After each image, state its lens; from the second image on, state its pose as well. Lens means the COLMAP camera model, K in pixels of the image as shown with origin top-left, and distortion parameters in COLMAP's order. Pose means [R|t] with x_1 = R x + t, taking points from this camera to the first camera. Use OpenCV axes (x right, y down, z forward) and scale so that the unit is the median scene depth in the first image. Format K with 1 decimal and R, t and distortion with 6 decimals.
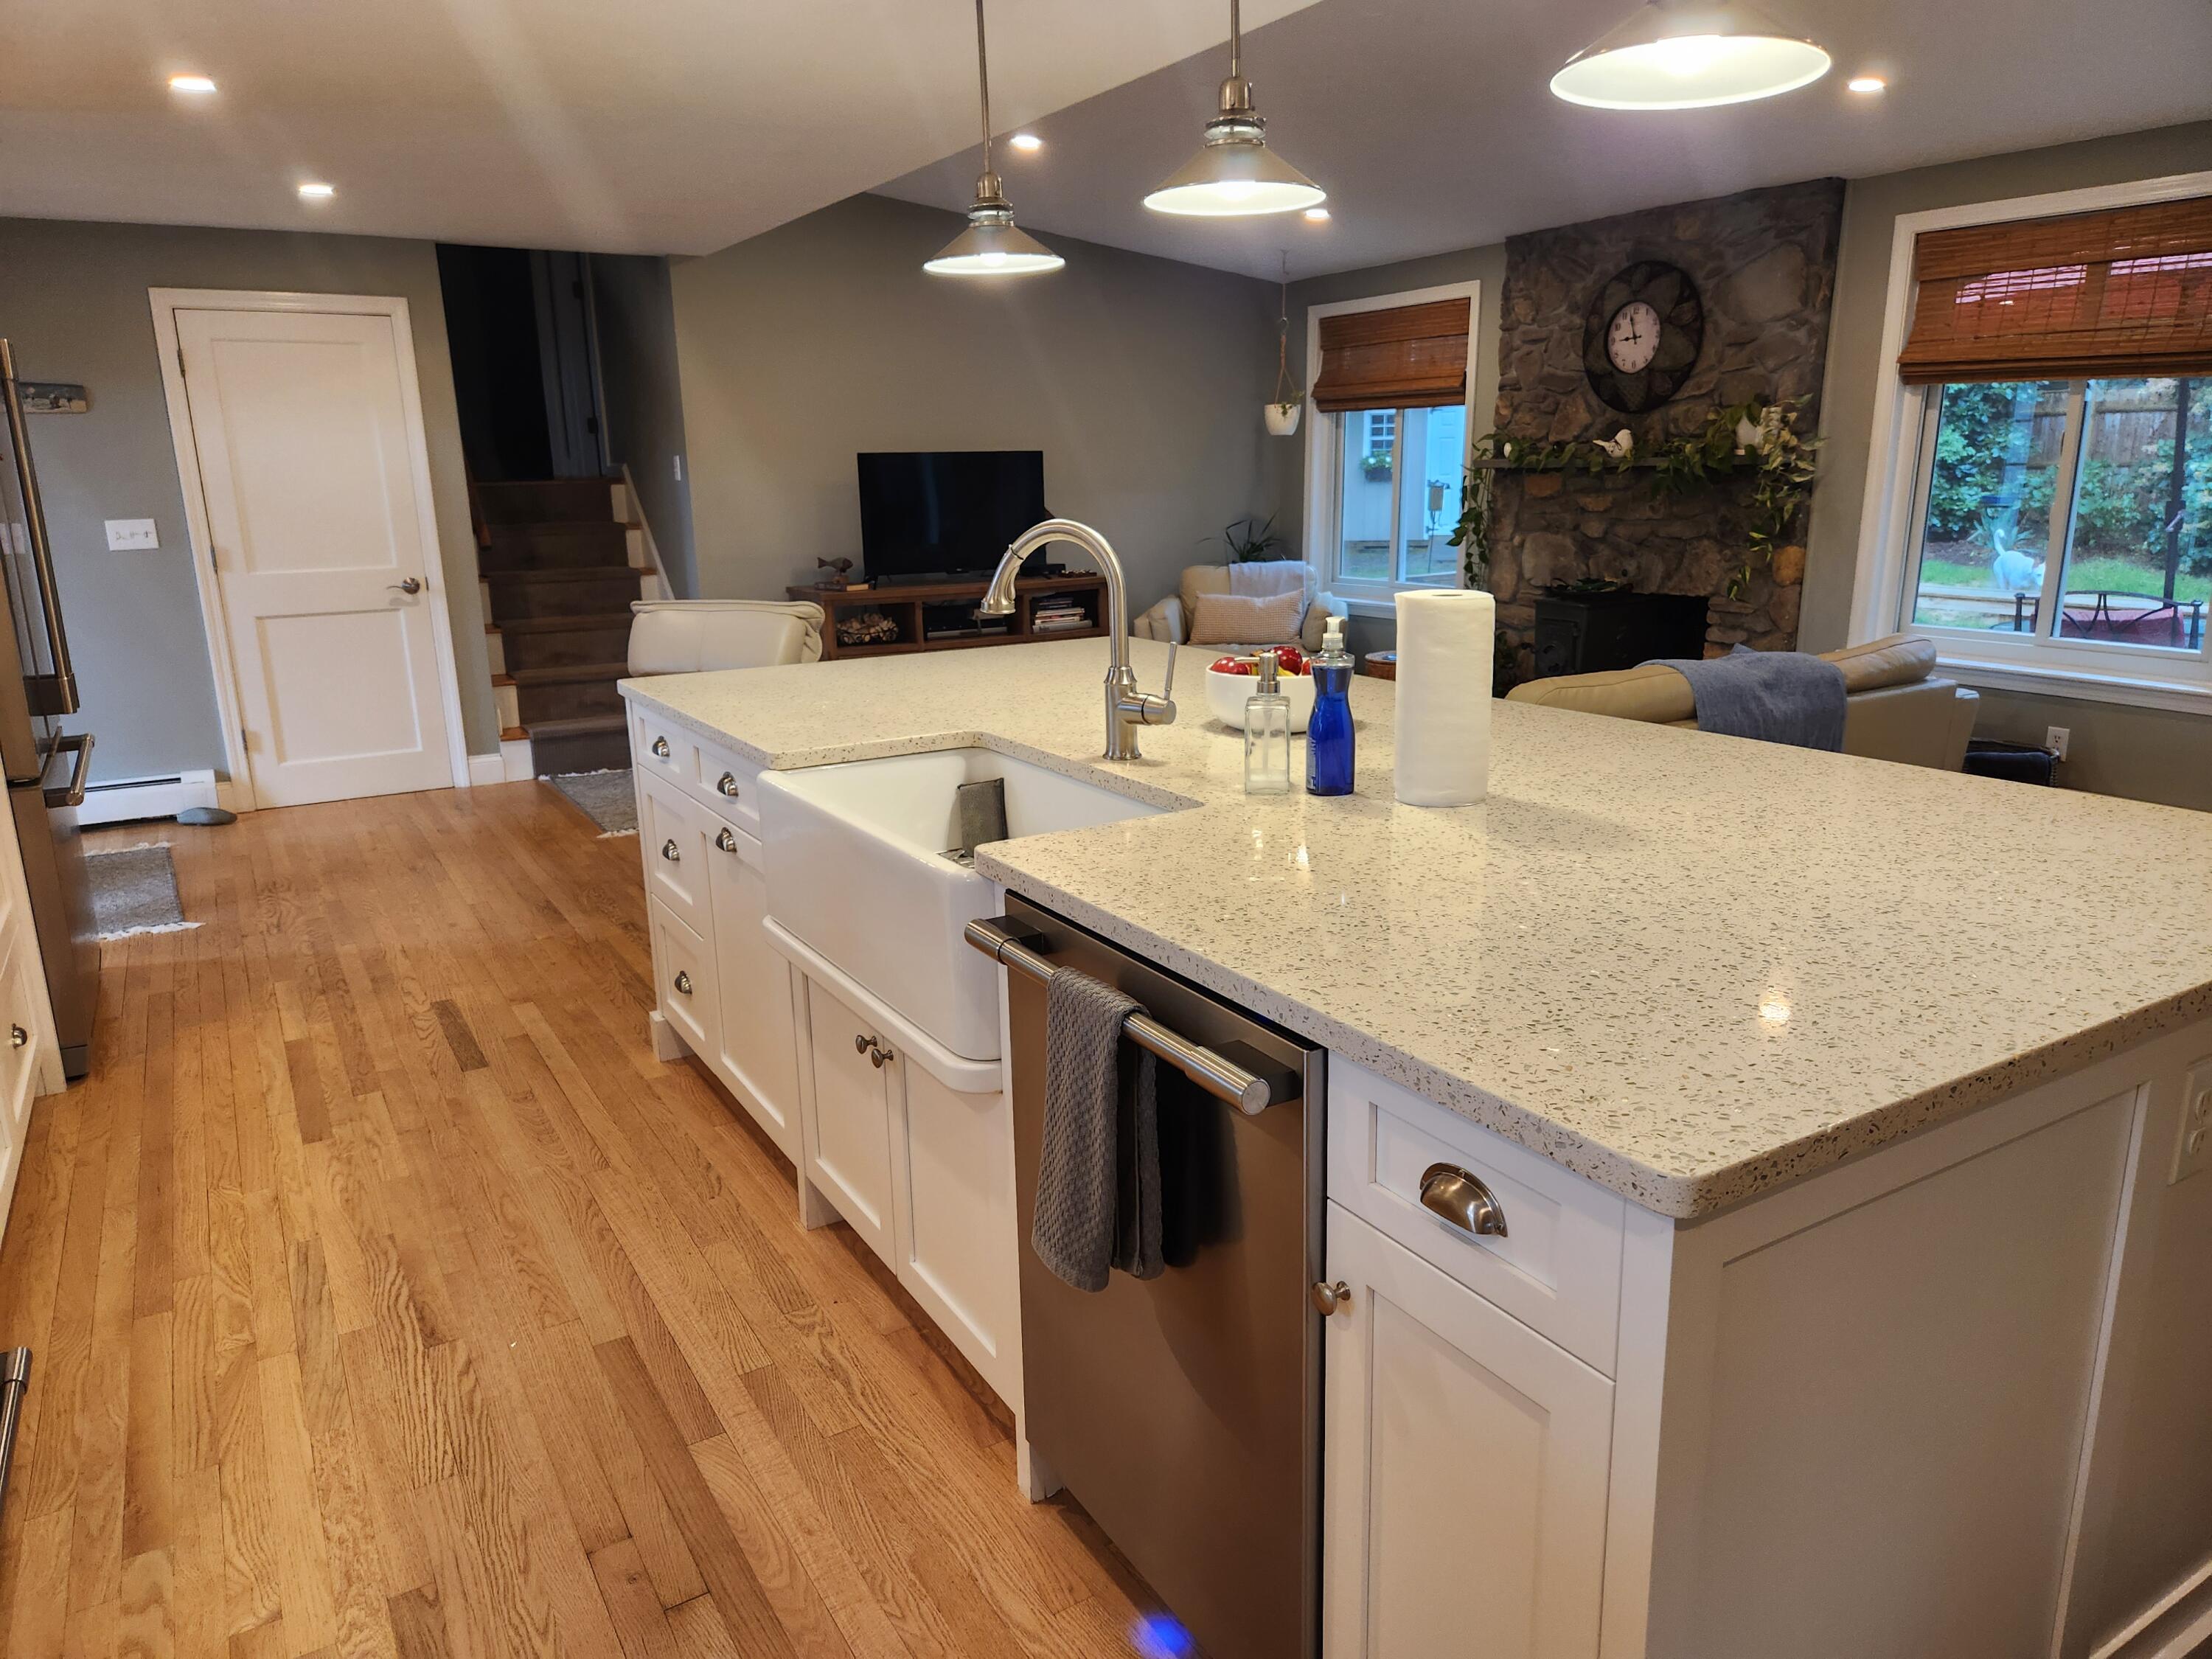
lens RADIAL K [[1474.2, 0, 1106.1], [0, 1474.2, 831.5], [0, 0, 1]] dist [0.082674, -0.074573]
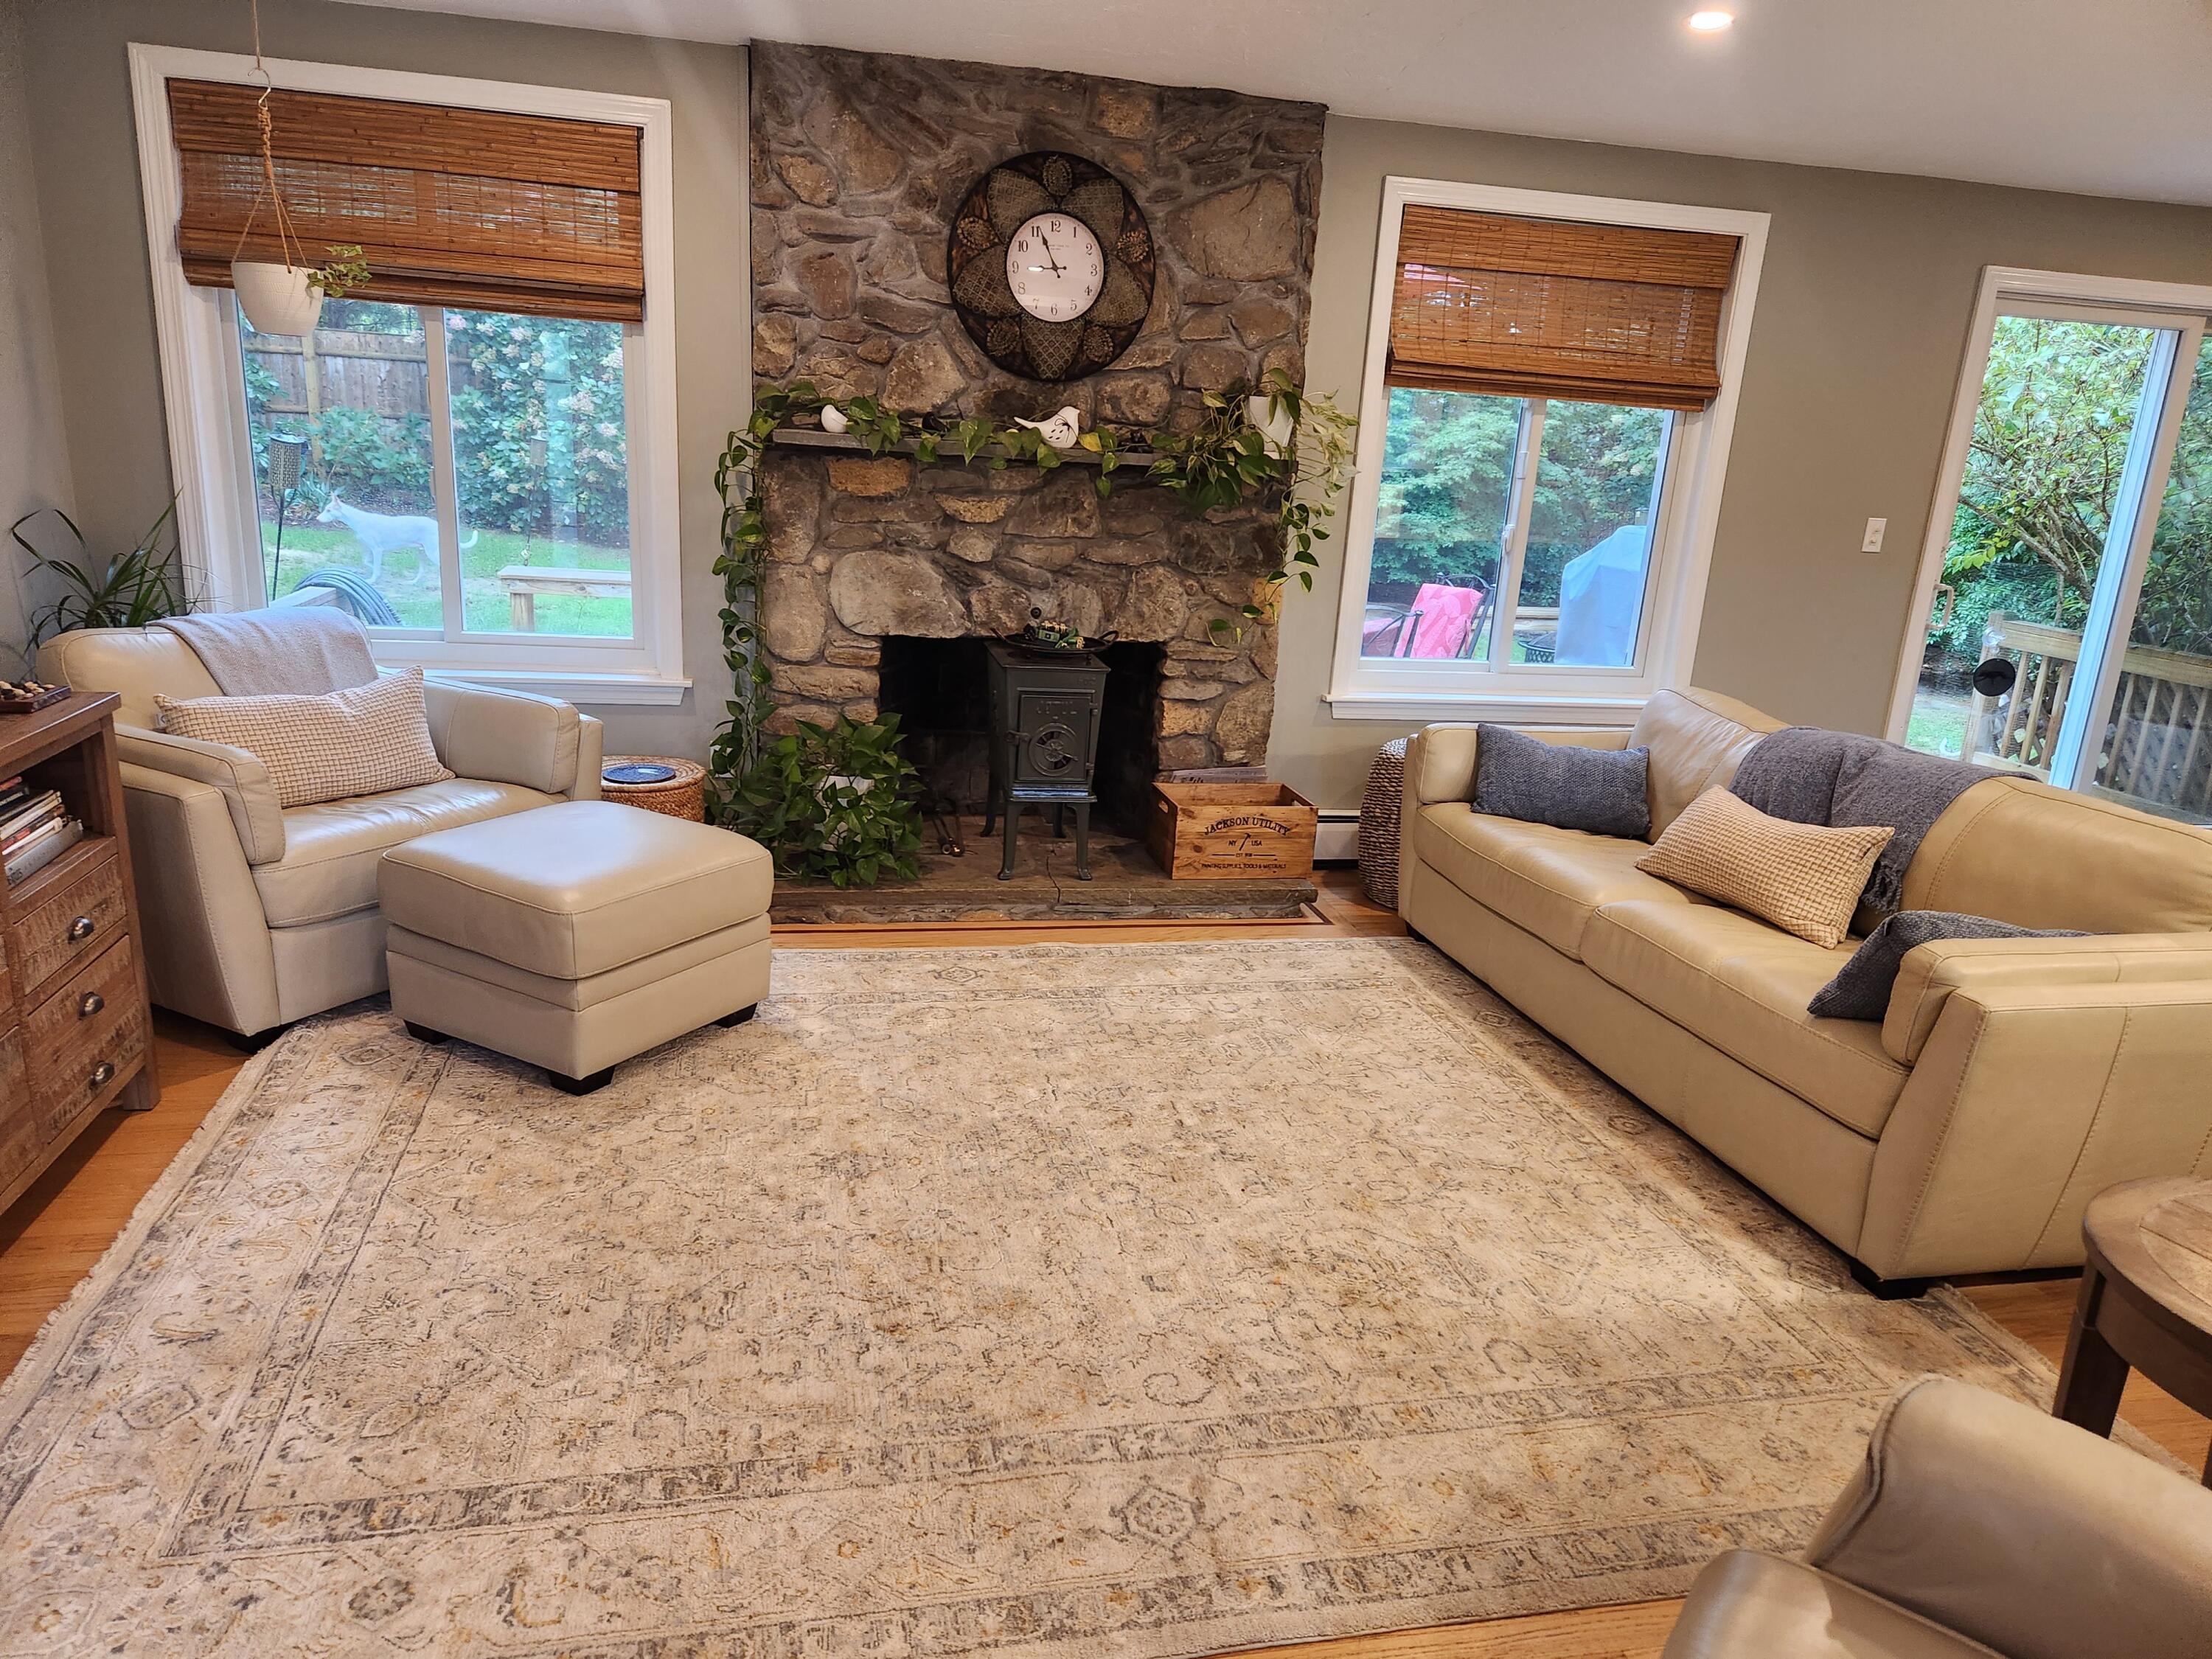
lens RADIAL K [[1474.2, 0, 1104.1], [0, 1474.2, 848.9], [0, 0, 1]] dist [0.082674, -0.074573]
pose [[0.322169, -0.222305, 0.920210, -0.346739], [0.169767, 0.969847, 0.174860, -0.207158], [-0.931336, 0.099887, 0.350195, 0.841038]]
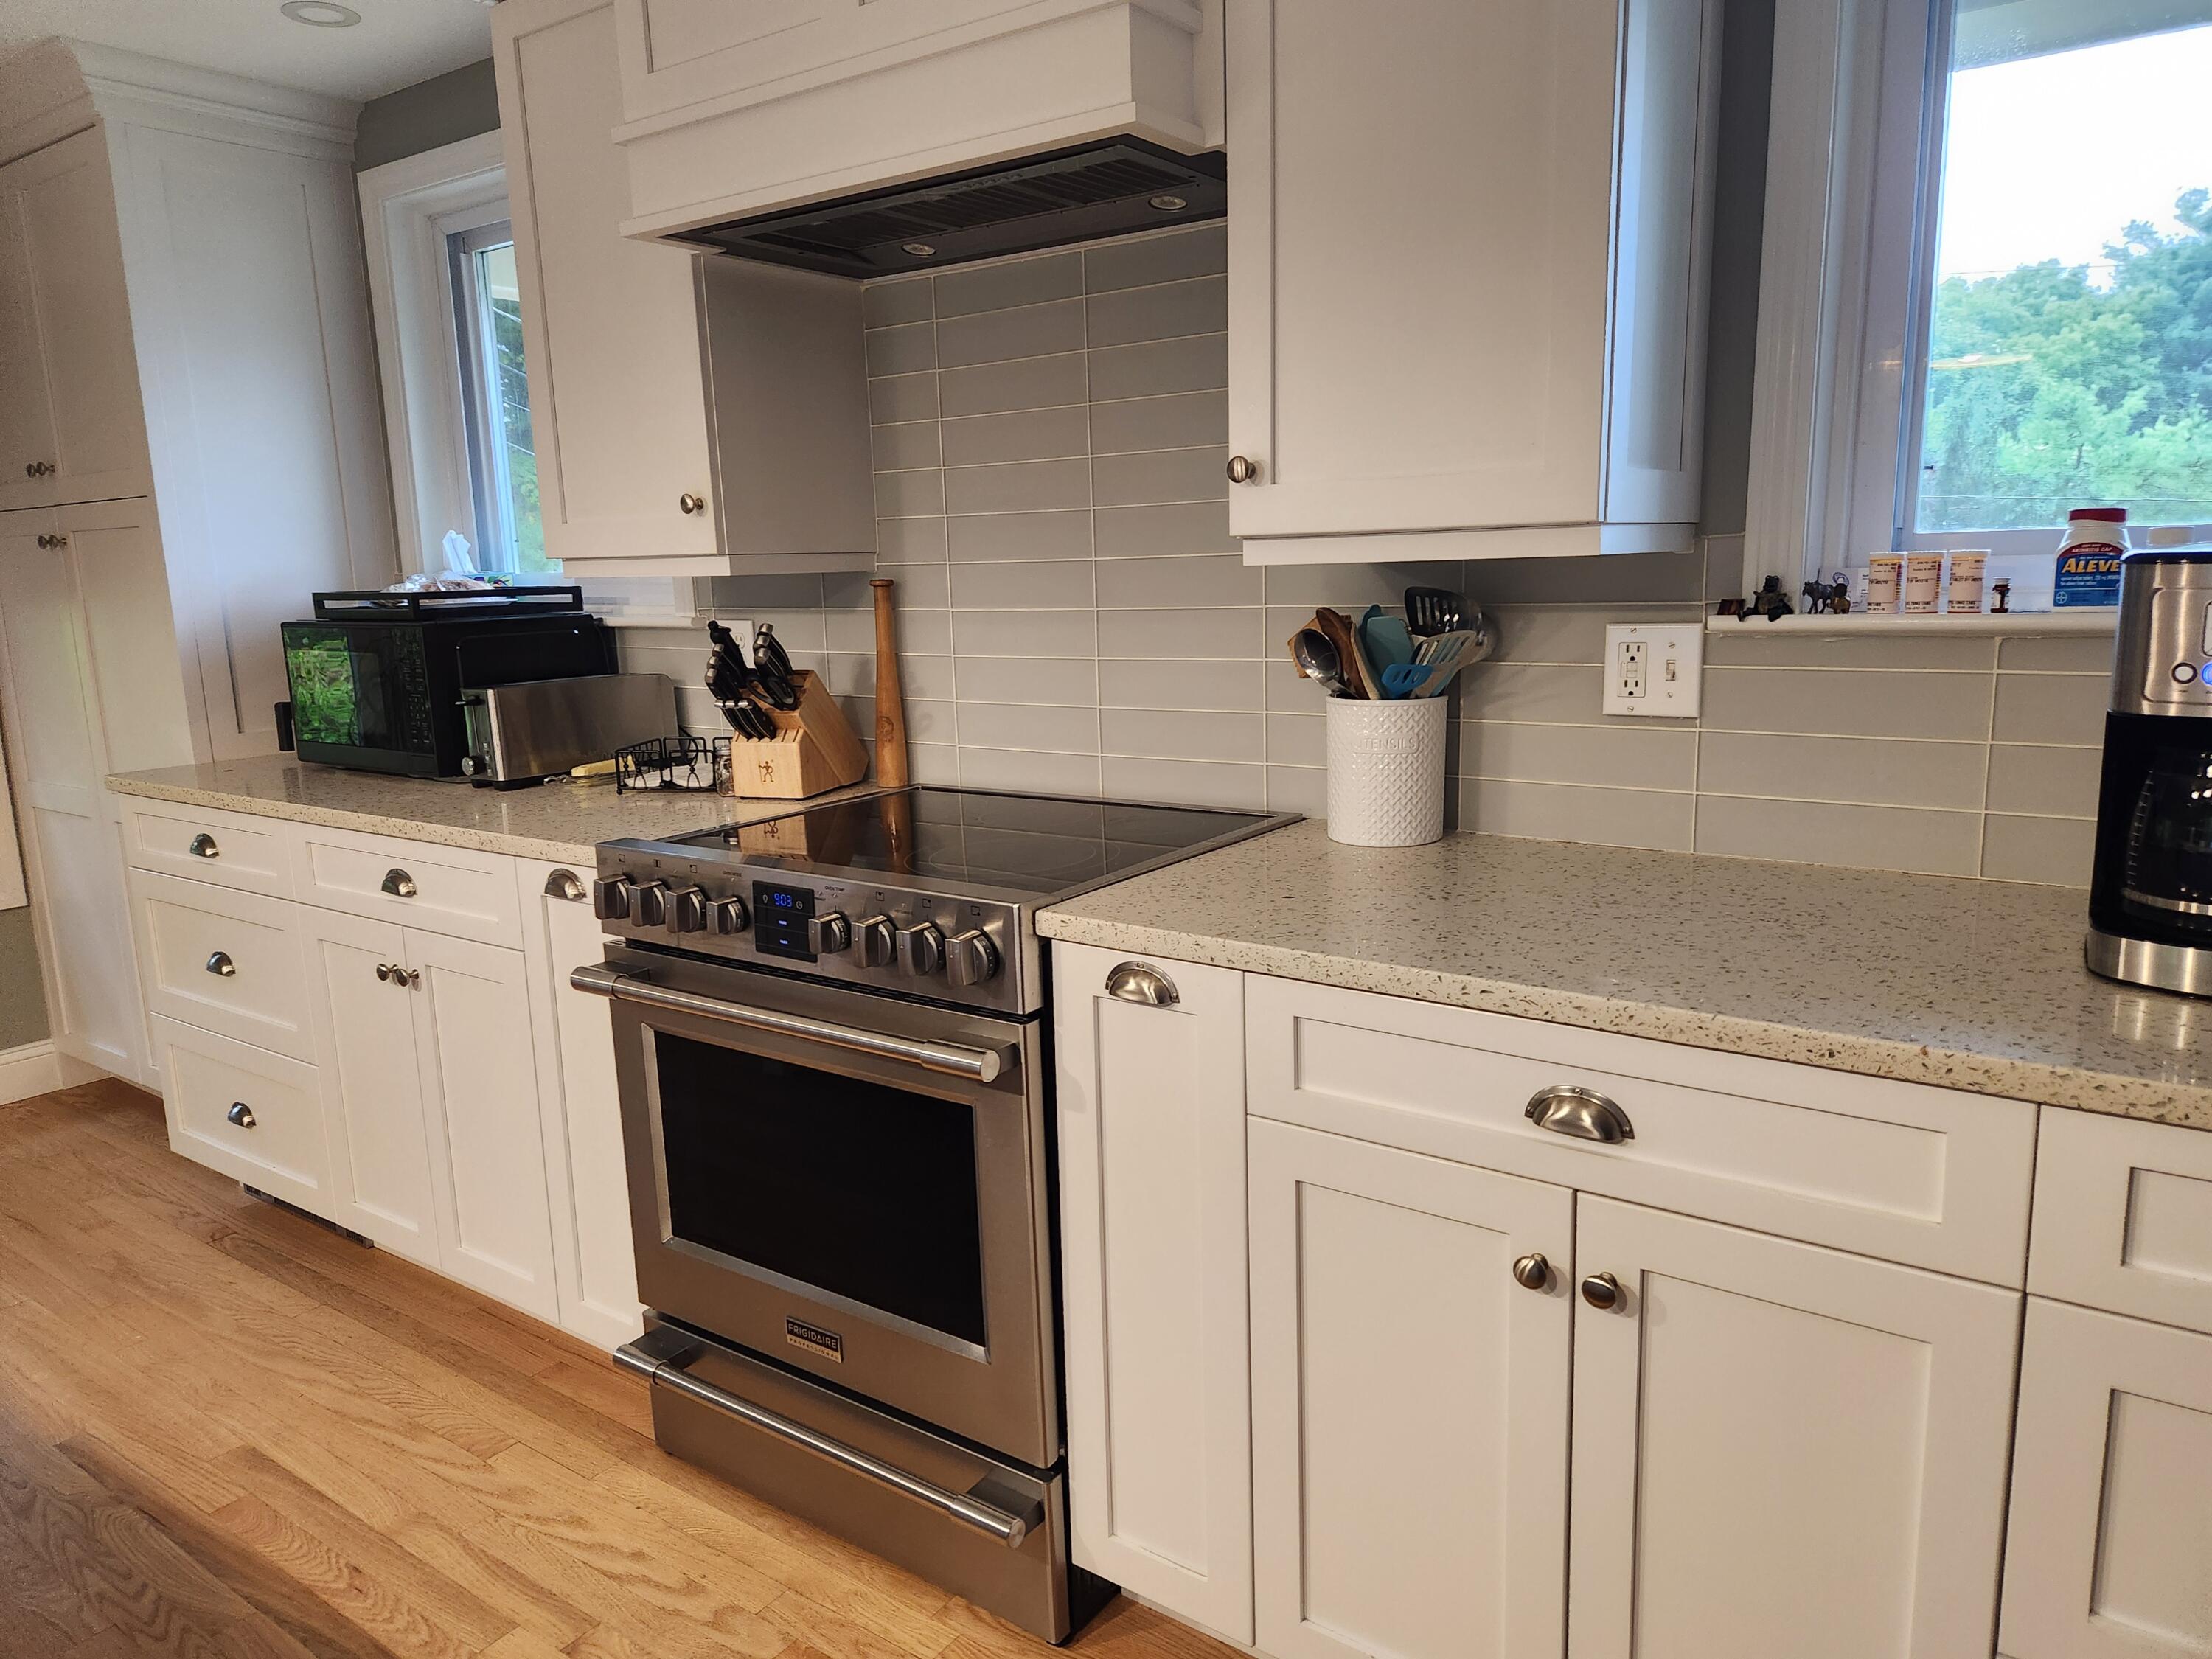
lens RADIAL K [[1474.2, 0, 1099.7], [0, 1474.2, 815.8], [0, 0, 1]] dist [0.082674, -0.074573]
pose [[-0.919258, 0.115124, -0.376445, -0.183611], [-0.048153, 0.916215, 0.397784, -0.123982], [0.390698, 0.383793, -0.836695, 0.569686]]
